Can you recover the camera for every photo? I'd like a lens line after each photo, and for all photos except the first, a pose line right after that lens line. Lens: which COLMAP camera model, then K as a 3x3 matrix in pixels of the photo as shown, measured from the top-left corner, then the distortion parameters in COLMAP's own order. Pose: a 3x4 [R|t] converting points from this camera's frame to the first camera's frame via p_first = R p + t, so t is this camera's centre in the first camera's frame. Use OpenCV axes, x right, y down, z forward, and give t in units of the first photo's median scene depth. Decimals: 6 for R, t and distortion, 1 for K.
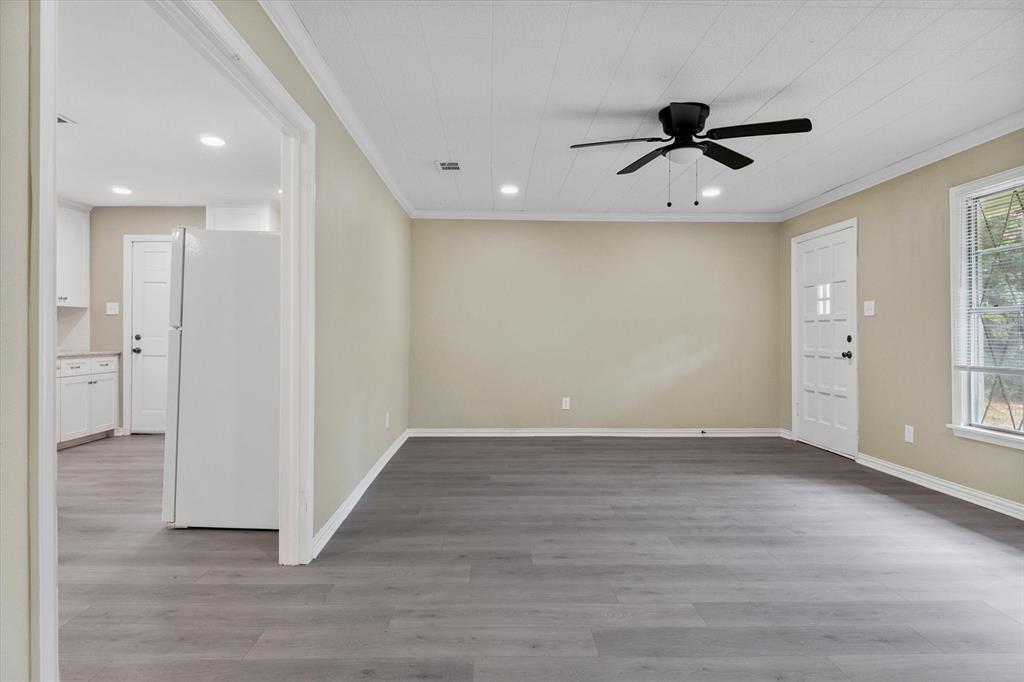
lens RADIAL K [[582.6, 0, 495.8], [0, 582.6, 336.2], [0, 0, 1]] dist [0.004333, 0.001456]
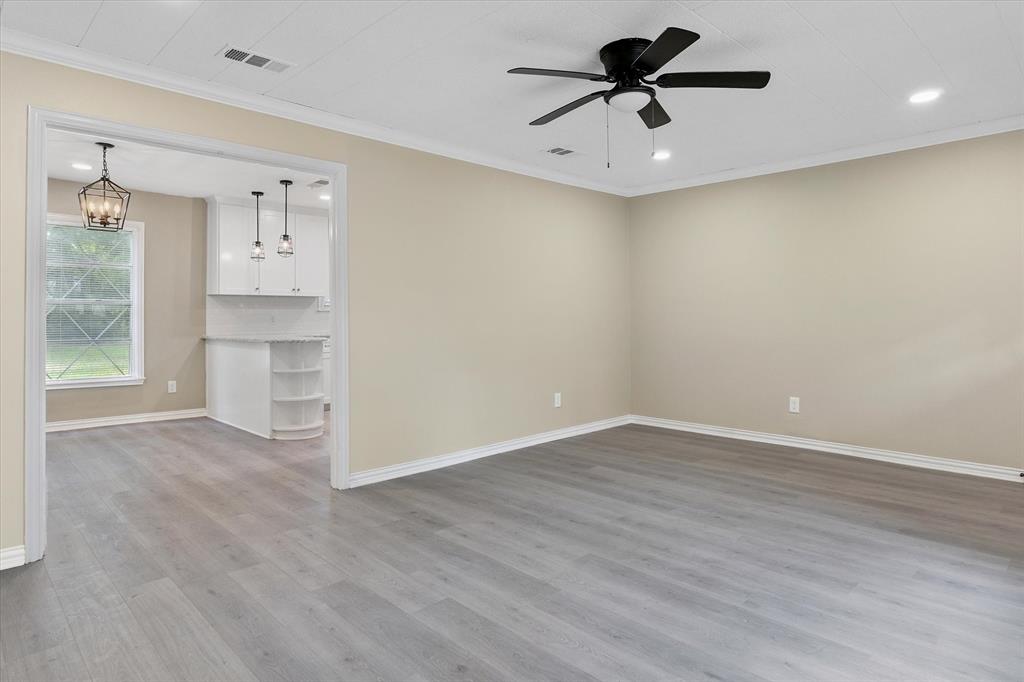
lens RADIAL K [[582.6, 0, 495.8], [0, 582.6, 336.2], [0, 0, 1]] dist [0.004333, 0.001456]
pose [[0.674298, 0.017896, -0.738242, 0.798880], [0.004629, 0.999584, 0.028459, -0.014585], [0.738445, -0.022608, 0.673935, 0.280627]]
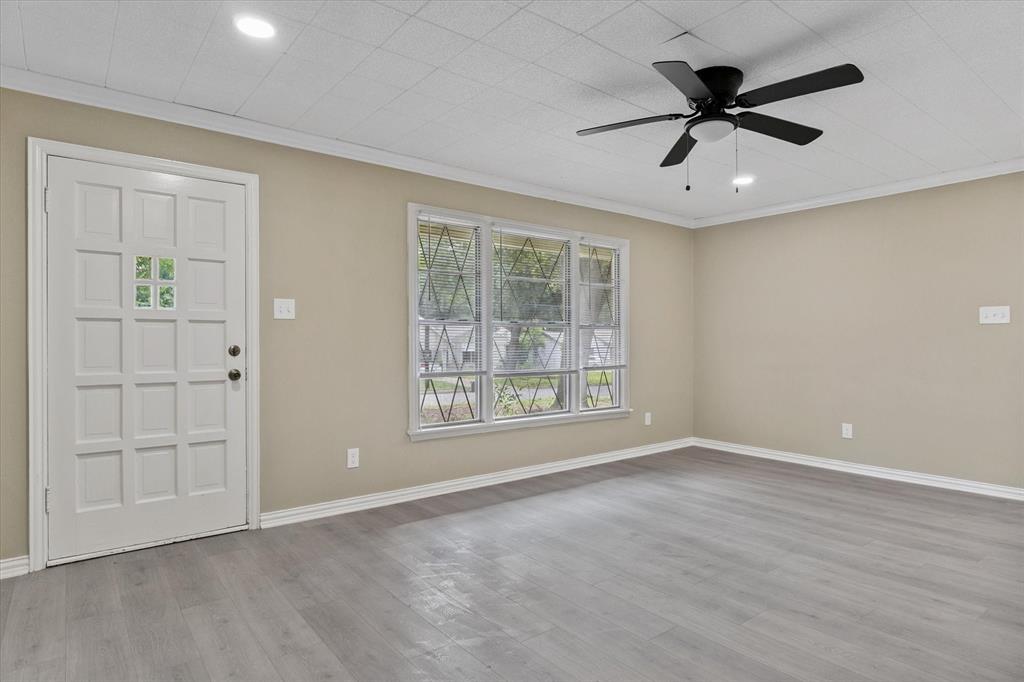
lens RADIAL K [[566.6, 0, 512.0], [0, 566.6, 341.0], [0, 0, 1]] dist [-0.002474, -0.000482]
pose [[-0.608883, 0.004168, 0.793249, -0.144001], [0.003490, 0.999991, -0.002575, -0.006146], [-0.793253, 0.001201, -0.608891, 1.715355]]
